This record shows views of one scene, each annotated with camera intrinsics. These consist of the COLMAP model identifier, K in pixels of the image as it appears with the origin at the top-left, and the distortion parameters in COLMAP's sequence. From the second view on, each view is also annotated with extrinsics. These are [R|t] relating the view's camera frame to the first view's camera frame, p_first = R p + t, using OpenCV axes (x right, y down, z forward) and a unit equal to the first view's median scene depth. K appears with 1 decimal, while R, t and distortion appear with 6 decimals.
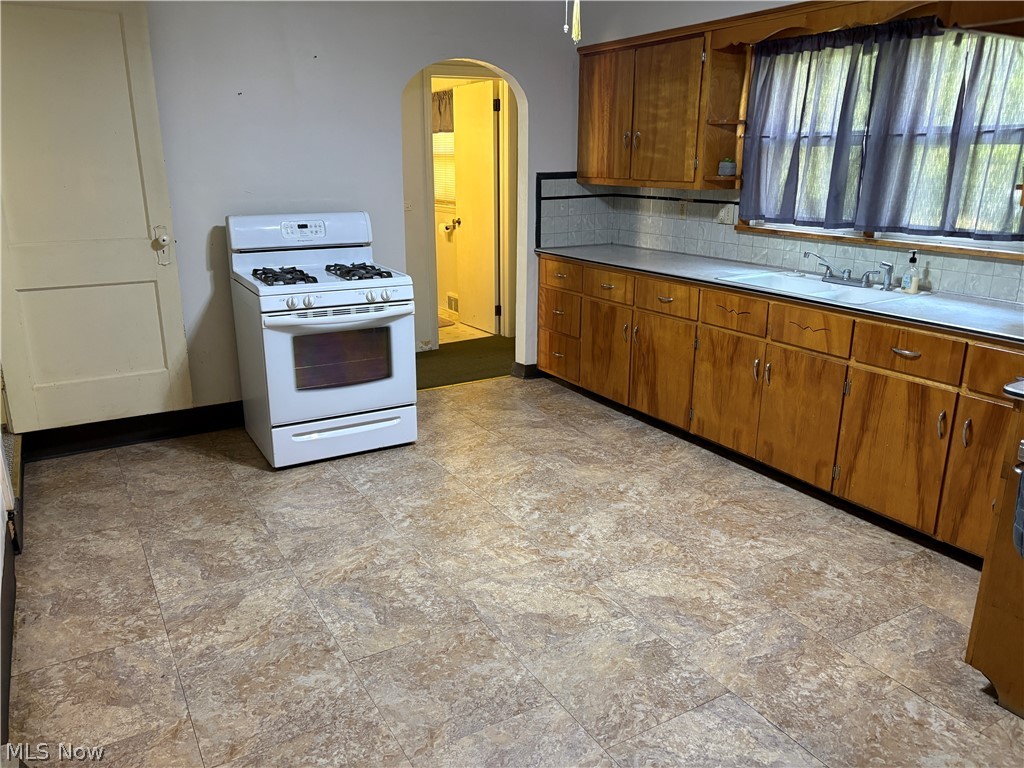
lens RADIAL K [[767.2, 0, 512.0], [0, 767.2, 384.0], [0, 0, 1]] dist [0.065320, -0.081297]
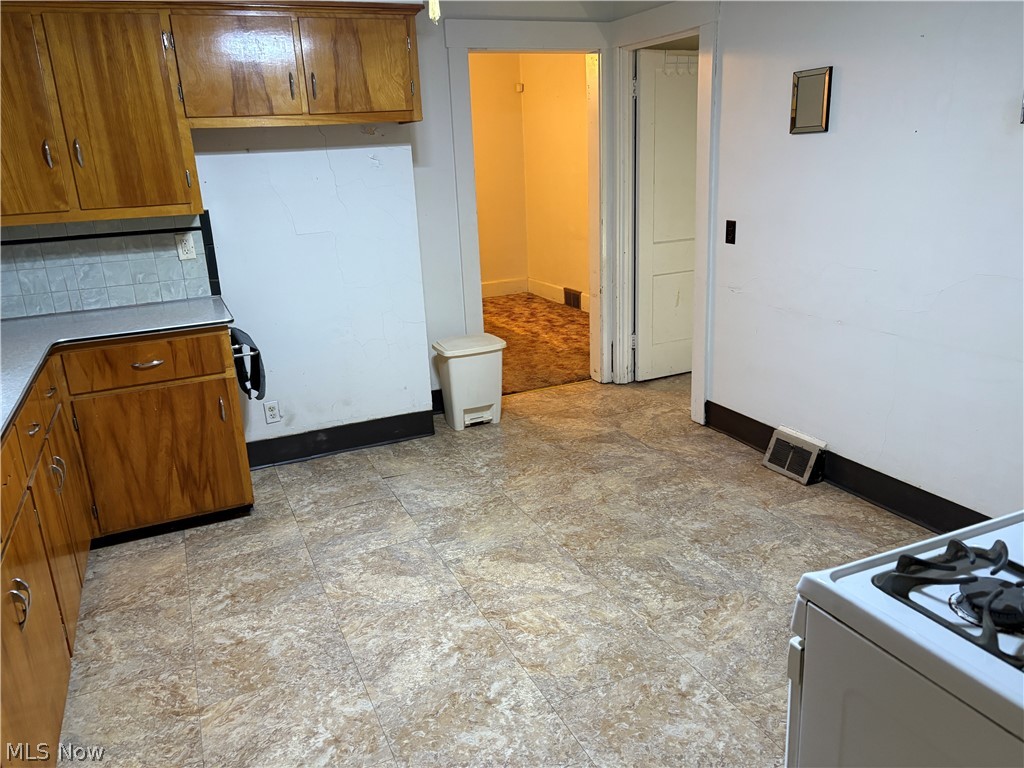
lens RADIAL K [[767.2, 0, 512.0], [0, 767.2, 384.0], [0, 0, 1]] dist [0.065320, -0.081297]
pose [[-0.992469, 0.012002, 0.121910, -0.084750], [0.077364, 0.833017, 0.547812, -0.513248], [-0.094978, 0.553117, -0.827672, 1.703793]]
